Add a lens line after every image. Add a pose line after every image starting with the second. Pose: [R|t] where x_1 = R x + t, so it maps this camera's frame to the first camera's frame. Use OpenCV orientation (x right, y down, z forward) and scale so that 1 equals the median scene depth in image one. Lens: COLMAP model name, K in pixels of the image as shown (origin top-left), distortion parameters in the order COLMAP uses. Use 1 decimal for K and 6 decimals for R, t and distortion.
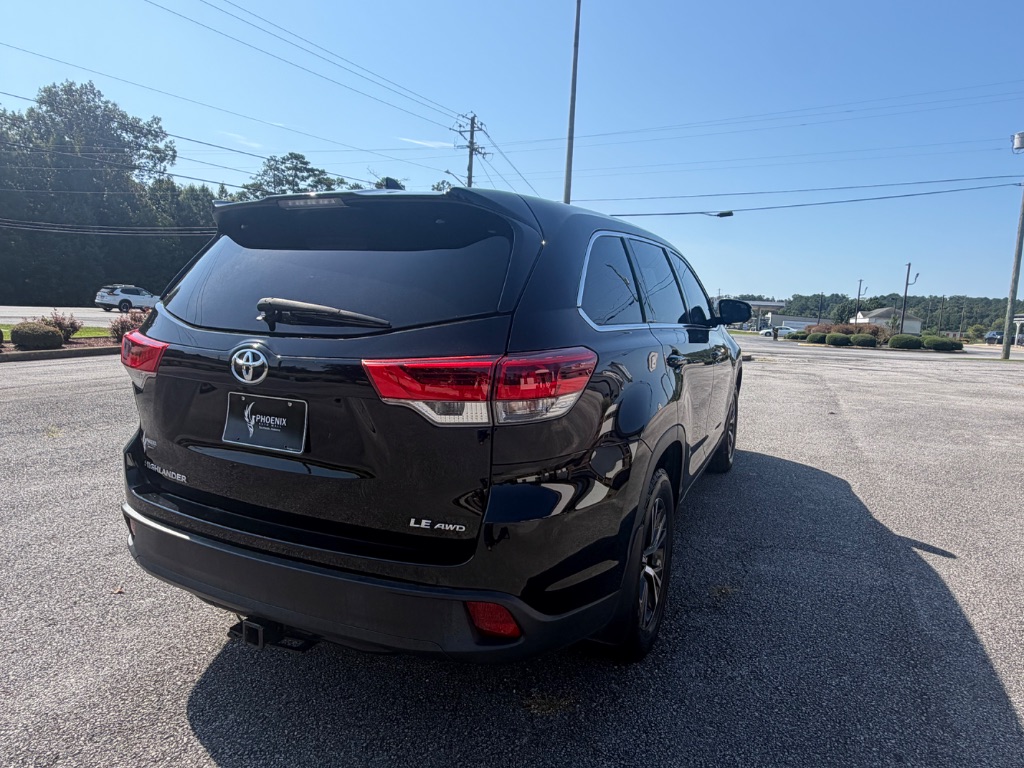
lens RADIAL K [[704.0, 0, 512.5], [0, 704.0, 372.3], [0, 0, 1]] dist [0.005172, -0.004489]
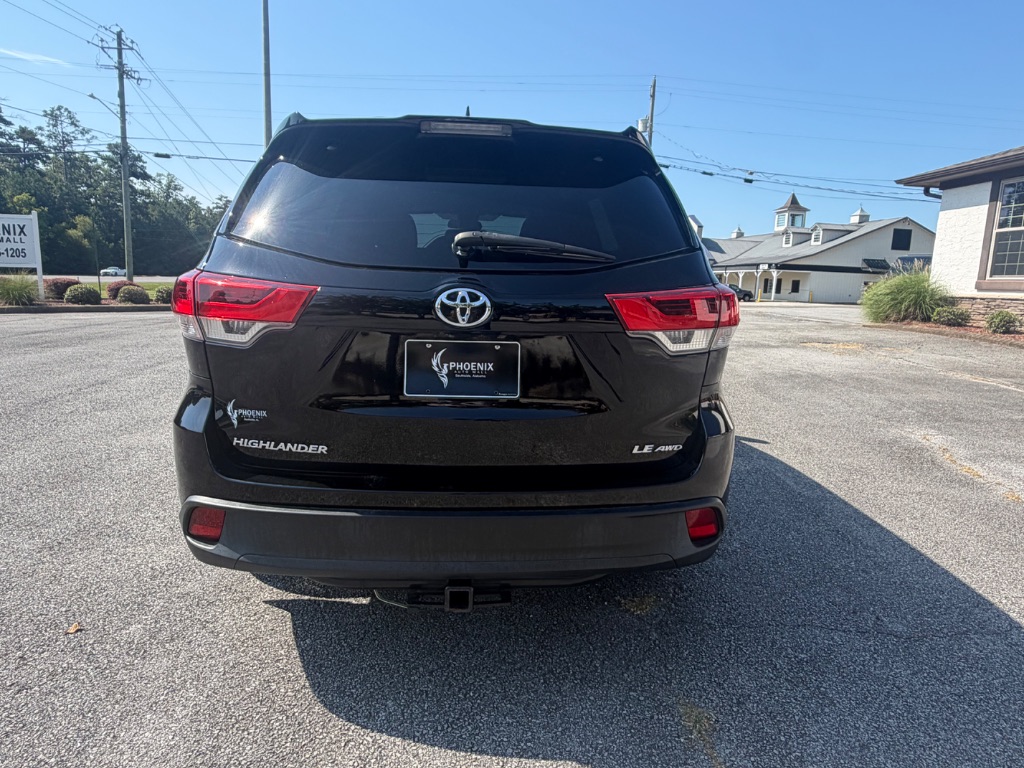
lens RADIAL K [[707.7, 0, 512.0], [0, 707.7, 384.0], [0, 0, 1]] dist [-0.002097, 0.000082]
pose [[0.852258, -0.090425, 0.515246, -0.221612], [0.052877, 0.994793, 0.087123, 0.003701], [-0.520442, -0.047006, 0.852602, 0.052803]]
